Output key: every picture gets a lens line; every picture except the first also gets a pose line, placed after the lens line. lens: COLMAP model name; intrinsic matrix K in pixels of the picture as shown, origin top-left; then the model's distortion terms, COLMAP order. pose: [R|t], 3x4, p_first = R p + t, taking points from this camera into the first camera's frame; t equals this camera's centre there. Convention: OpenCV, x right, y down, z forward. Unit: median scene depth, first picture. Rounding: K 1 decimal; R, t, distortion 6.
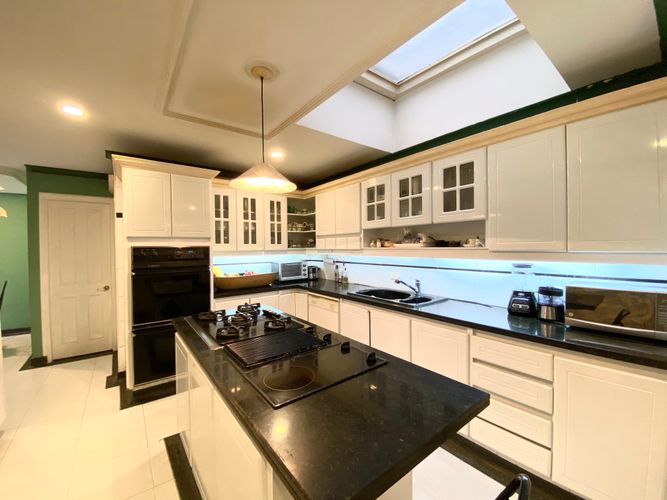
lens RADIAL K [[271.1, 0, 330.1], [0, 271.1, 250.1], [0, 0, 1]] dist [0.017198, -0.020358]
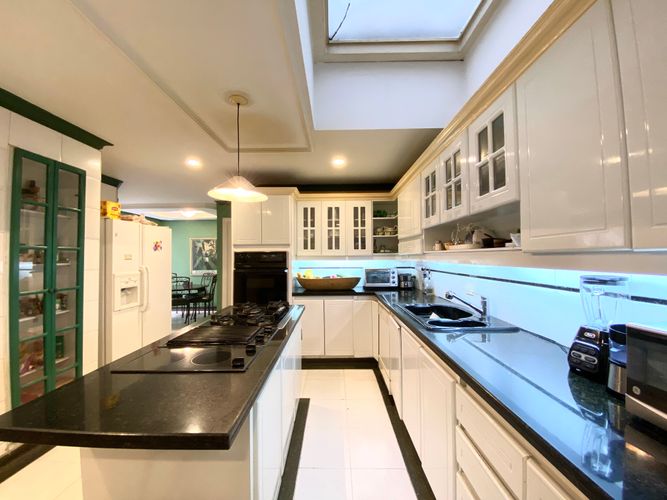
lens RADIAL K [[271.1, 0, 330.1], [0, 271.1, 250.1], [0, 0, 1]] dist [0.017198, -0.020358]
pose [[0.778339, -0.011741, -0.627735, 0.386577], [-0.008975, 0.999515, -0.029823, 0.012273], [0.627781, 0.028846, 0.777856, 0.169757]]
